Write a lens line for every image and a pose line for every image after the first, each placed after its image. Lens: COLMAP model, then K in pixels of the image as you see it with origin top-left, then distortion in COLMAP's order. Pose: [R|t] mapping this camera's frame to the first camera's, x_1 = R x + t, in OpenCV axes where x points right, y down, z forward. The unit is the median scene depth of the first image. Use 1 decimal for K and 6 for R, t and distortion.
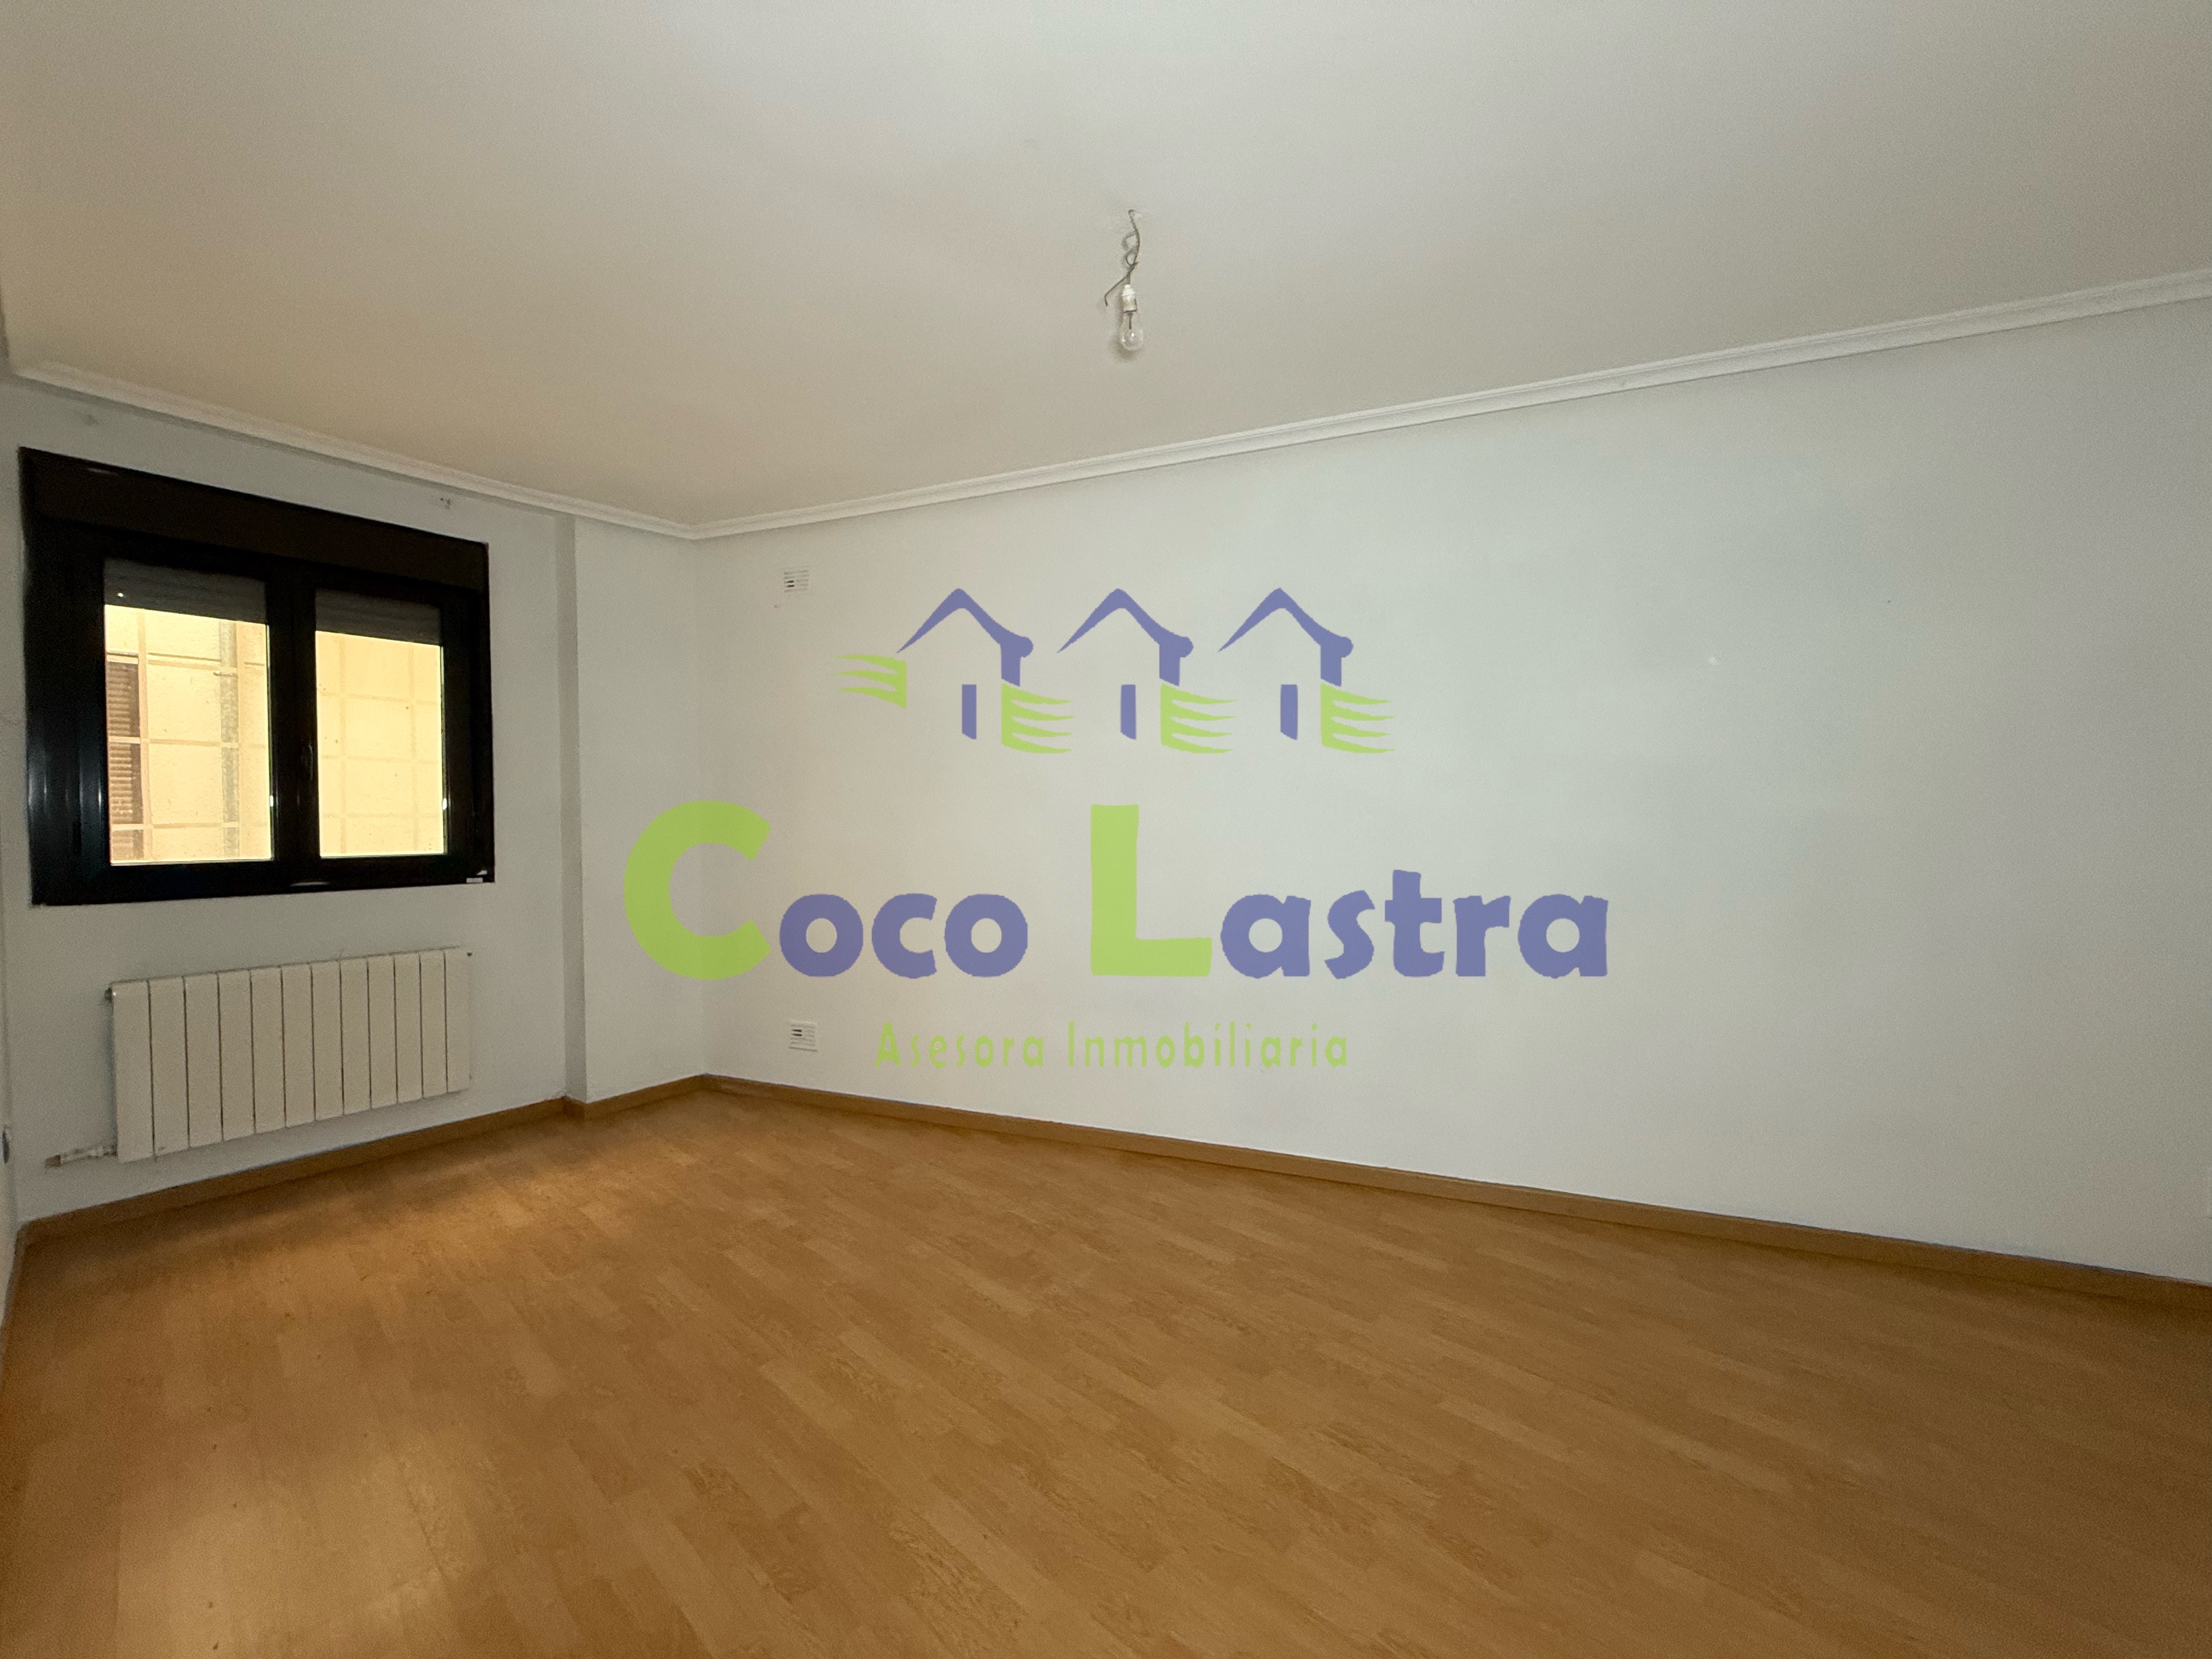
lens RADIAL K [[880.2, 0, 1095.8], [0, 880.2, 830.5], [0, 0, 1]] dist [-0.001823, 0.001159]
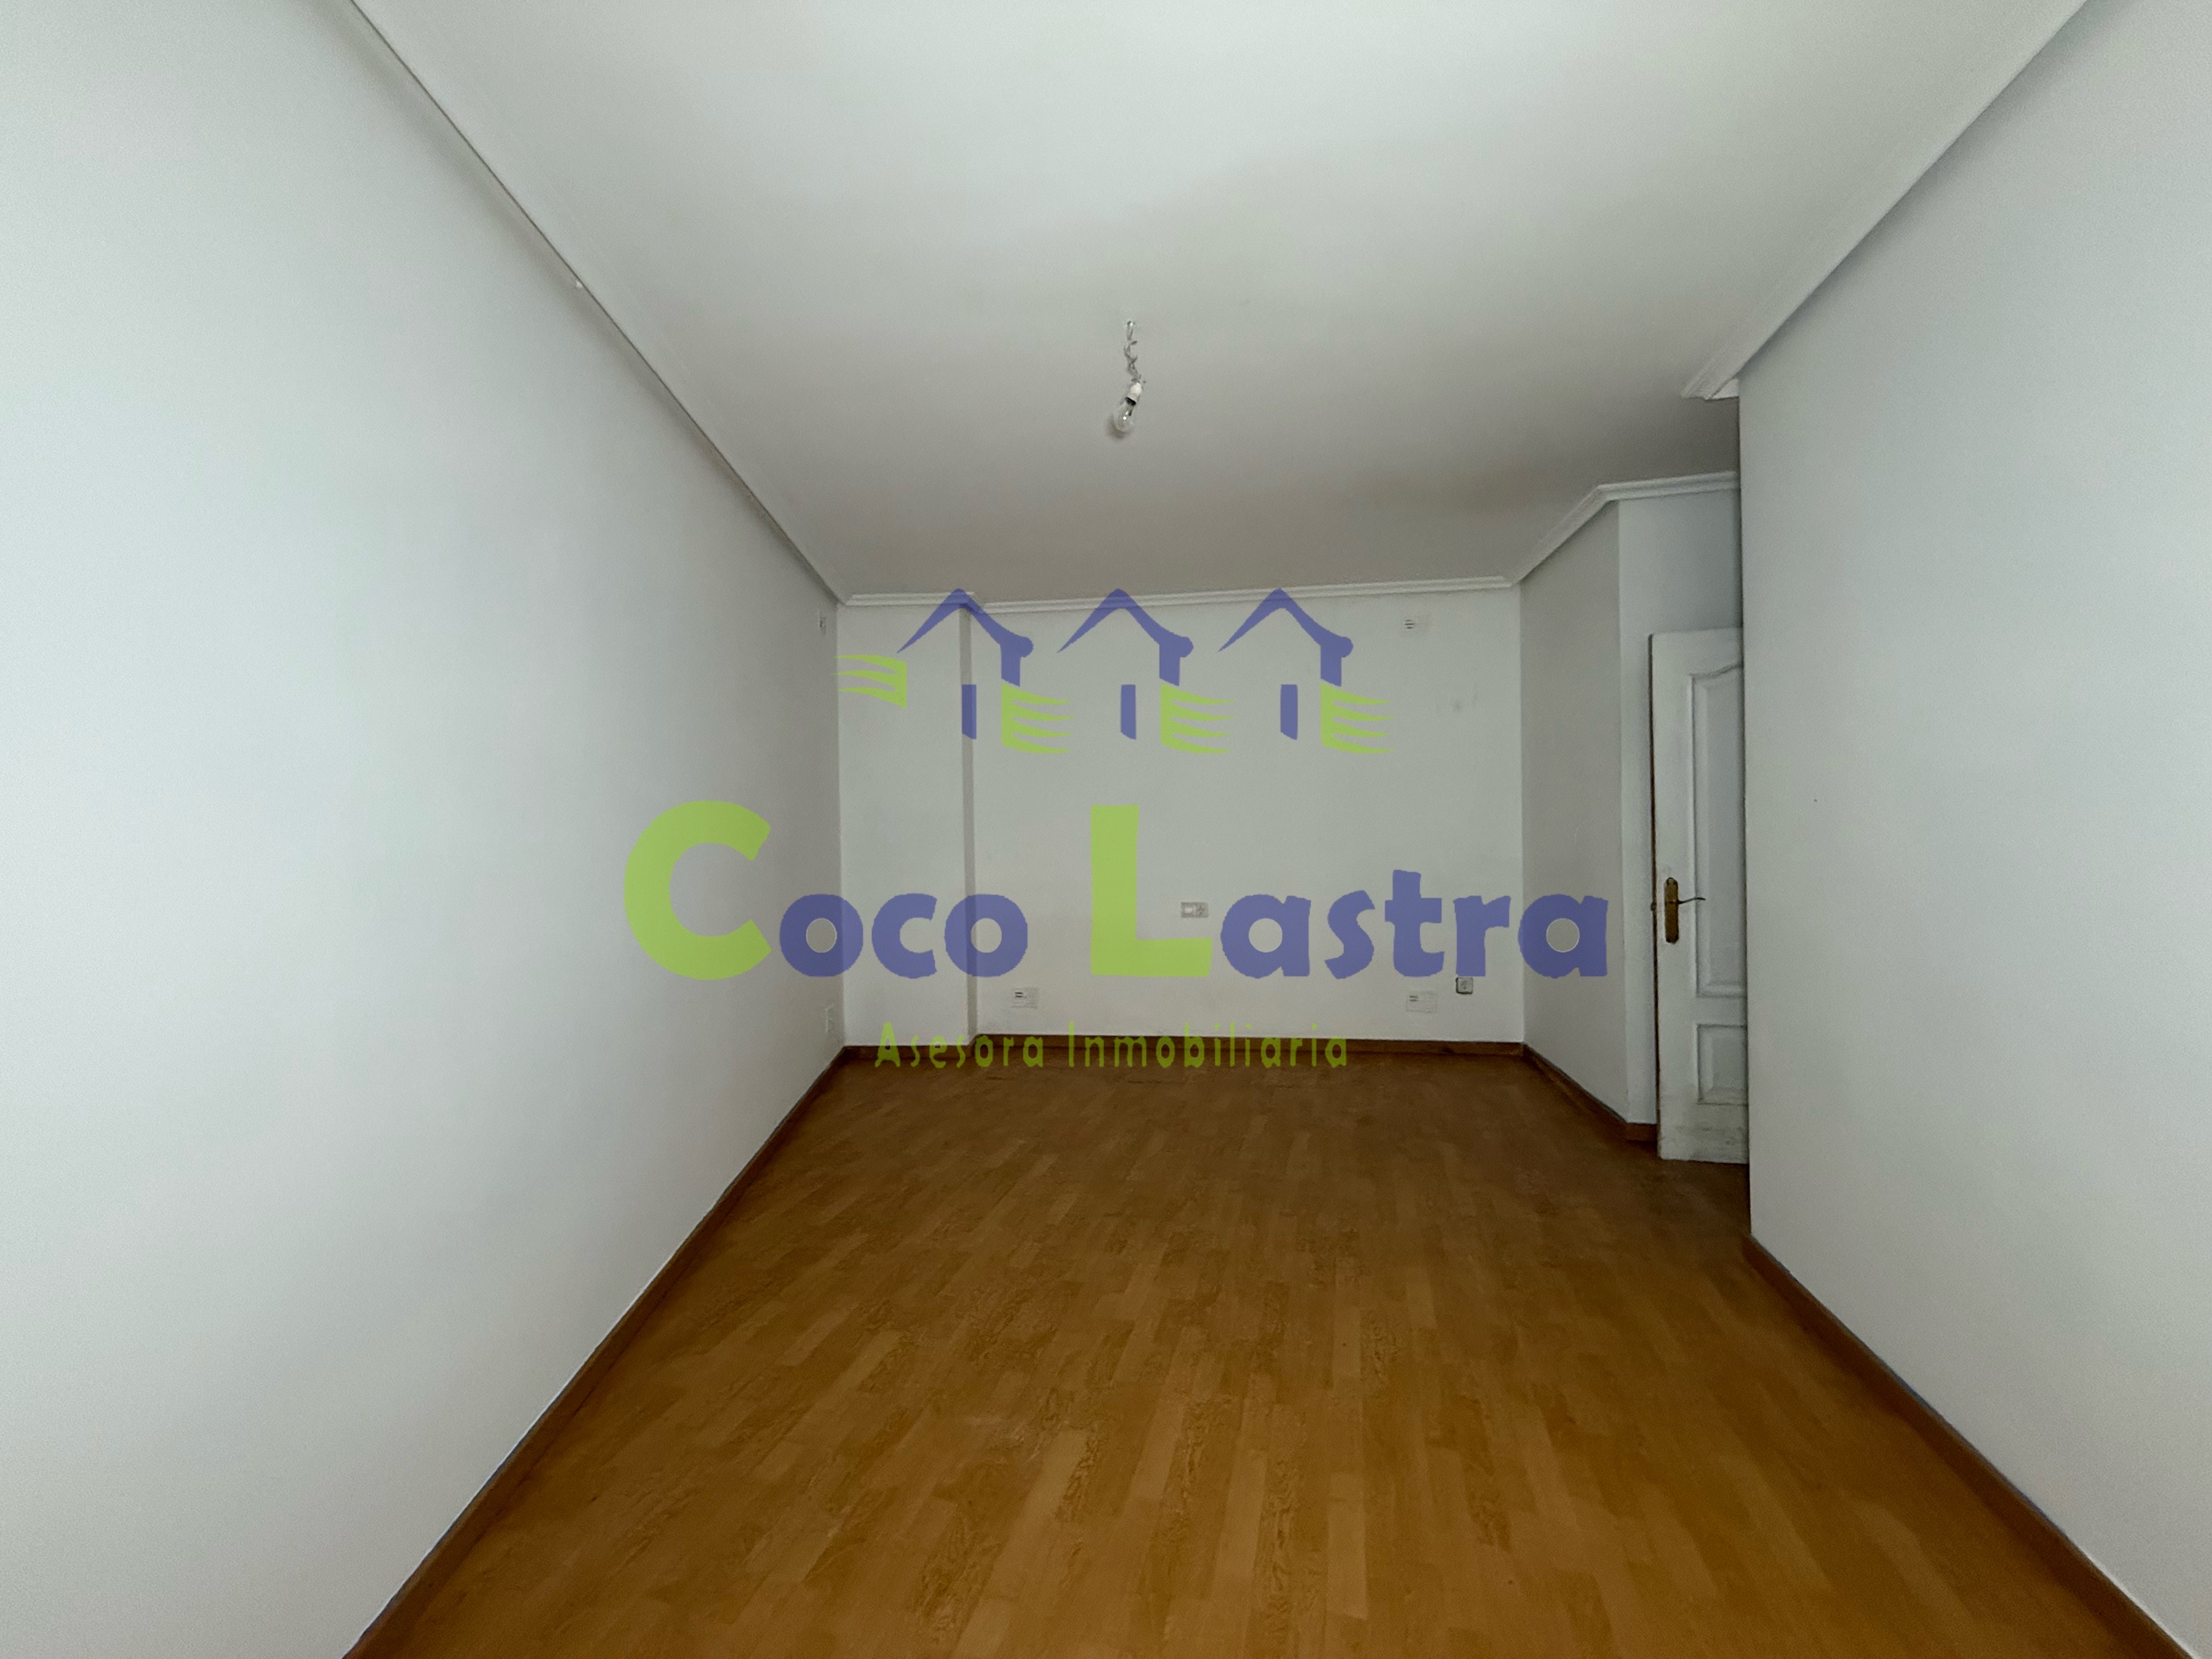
lens RADIAL K [[880.2, 0, 1095.8], [0, 880.2, 830.5], [0, 0, 1]] dist [-0.001823, 0.001159]
pose [[-0.453321, 0.008462, 0.891307, -0.680218], [0.037259, 0.999261, 0.009464, -0.020769], [-0.890568, 0.037500, -0.453301, 1.103474]]
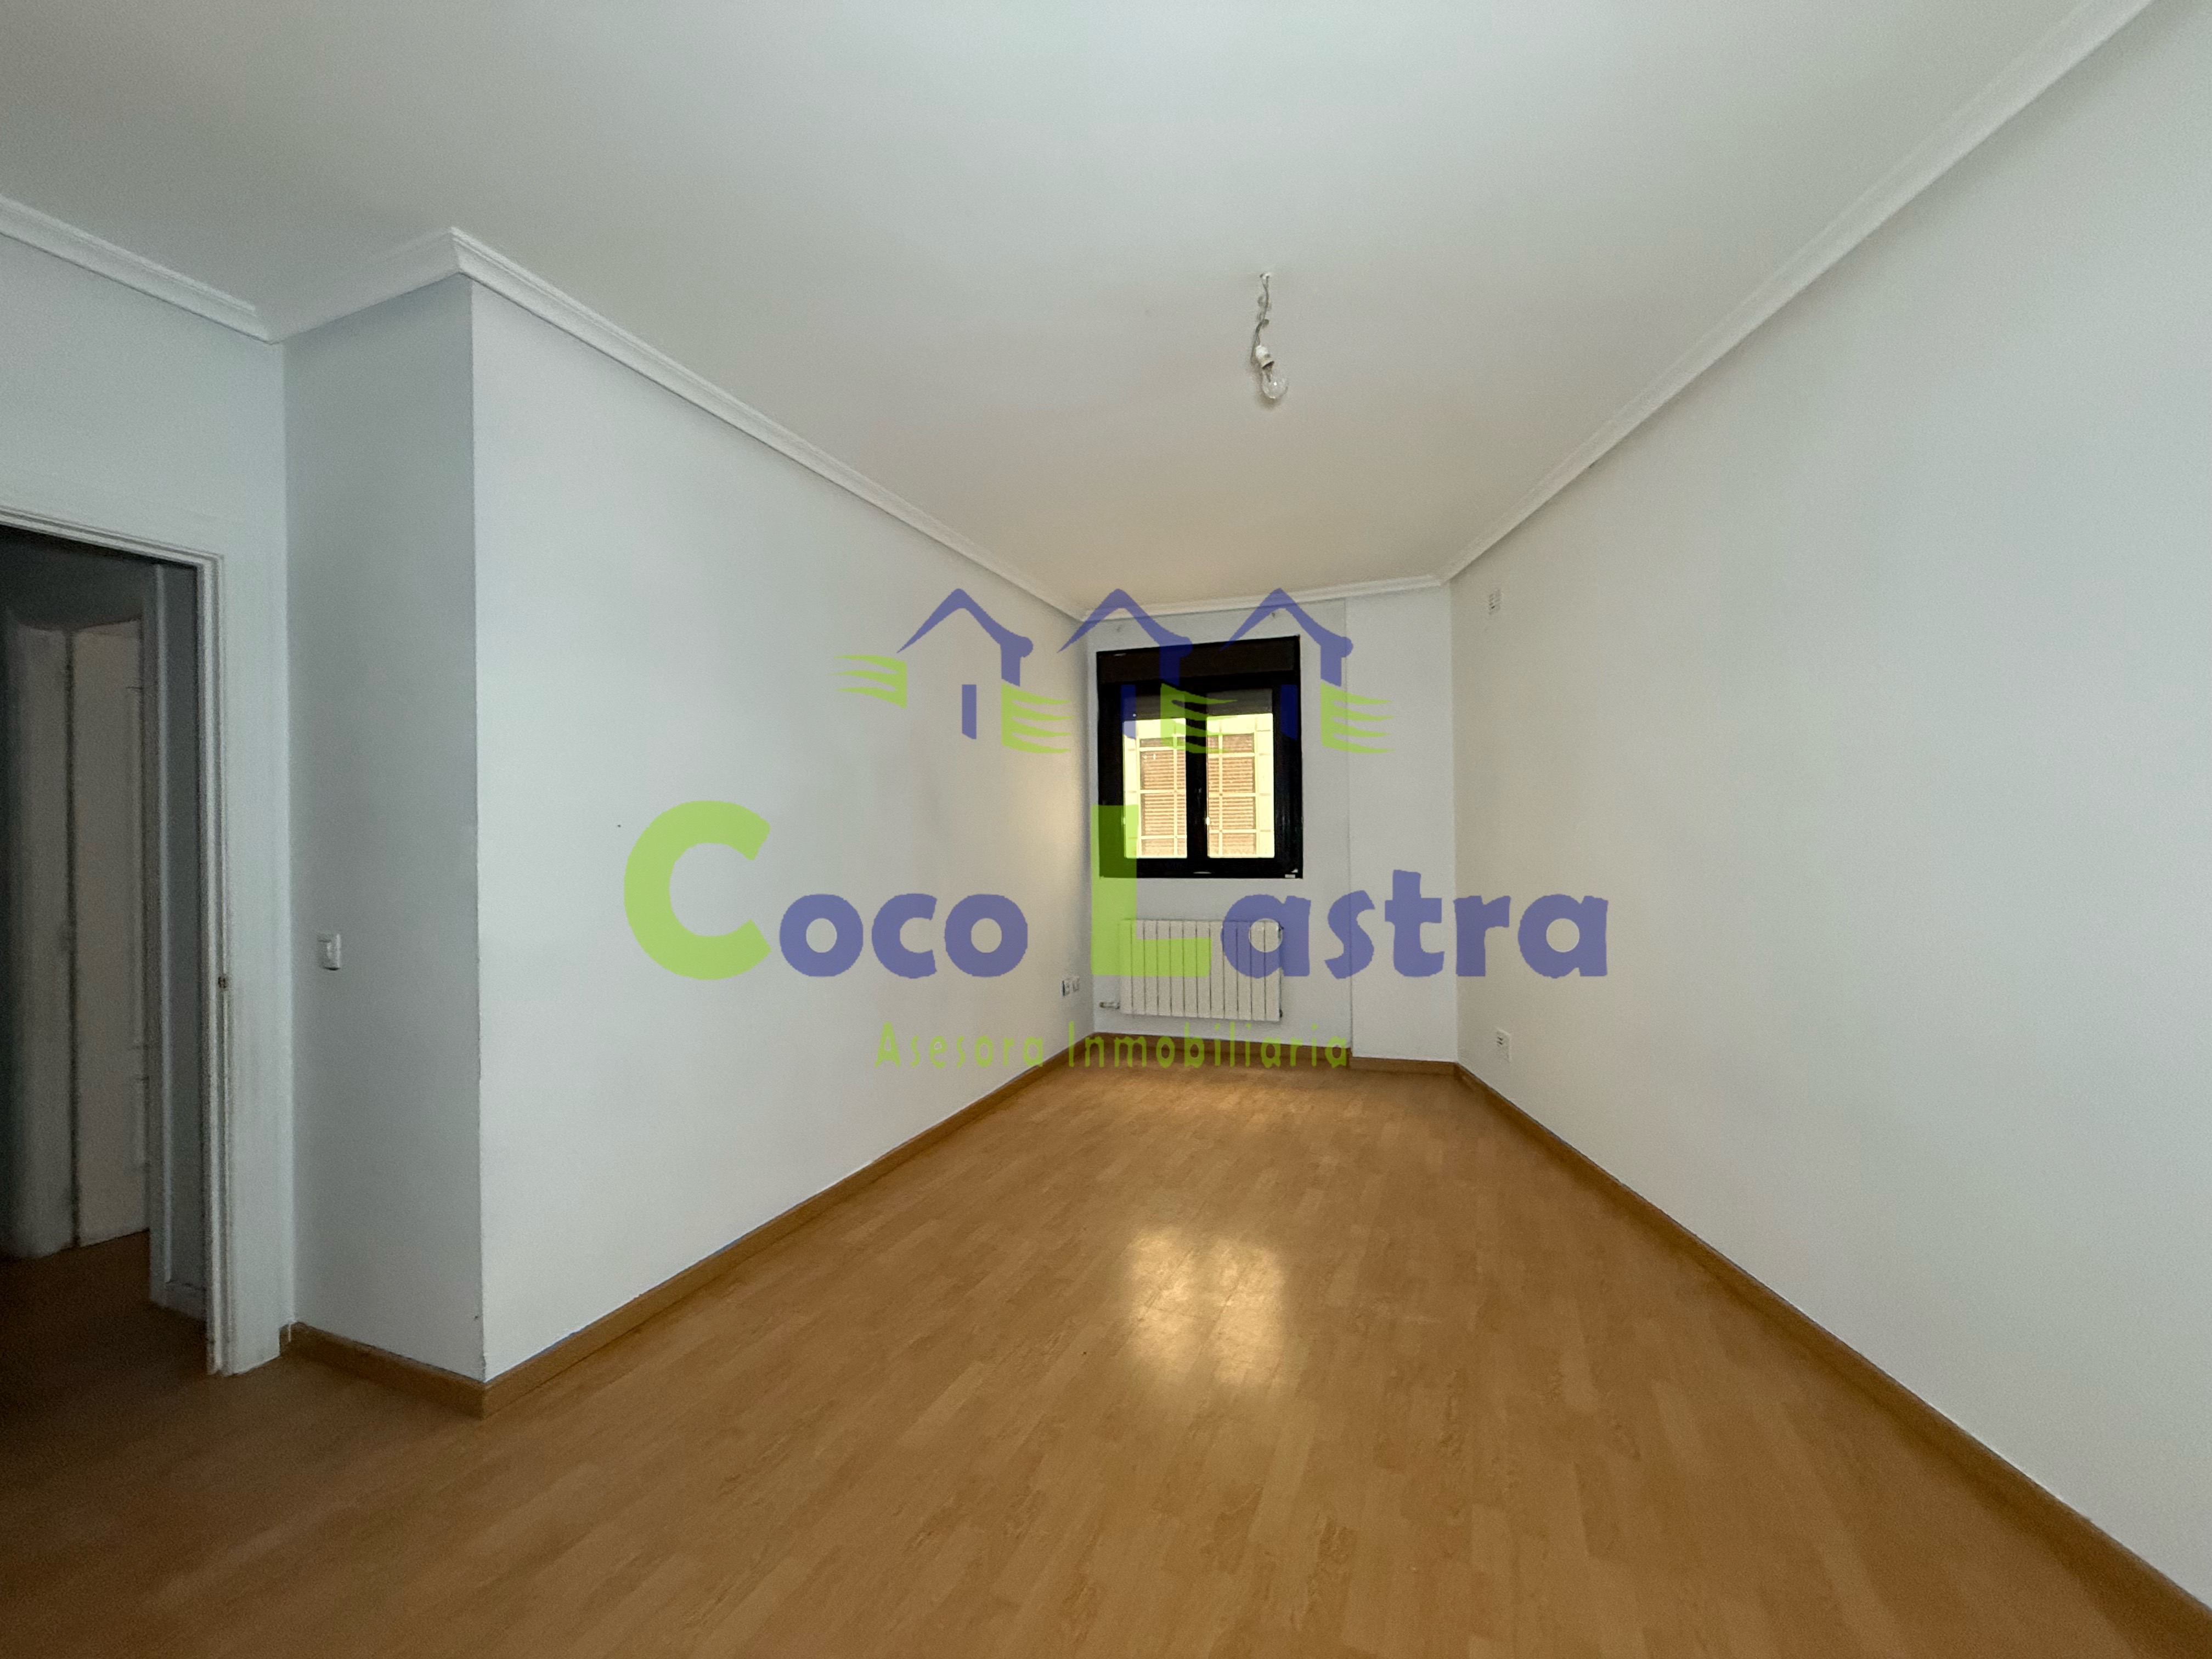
lens RADIAL K [[880.2, 0, 1095.8], [0, 880.2, 830.5], [0, 0, 1]] dist [-0.001823, 0.001159]
pose [[0.328834, -0.002710, -0.944384, 0.680912], [-0.005401, 0.999974, -0.004750, -0.010935], [0.944372, 0.006662, 0.328811, 0.314060]]
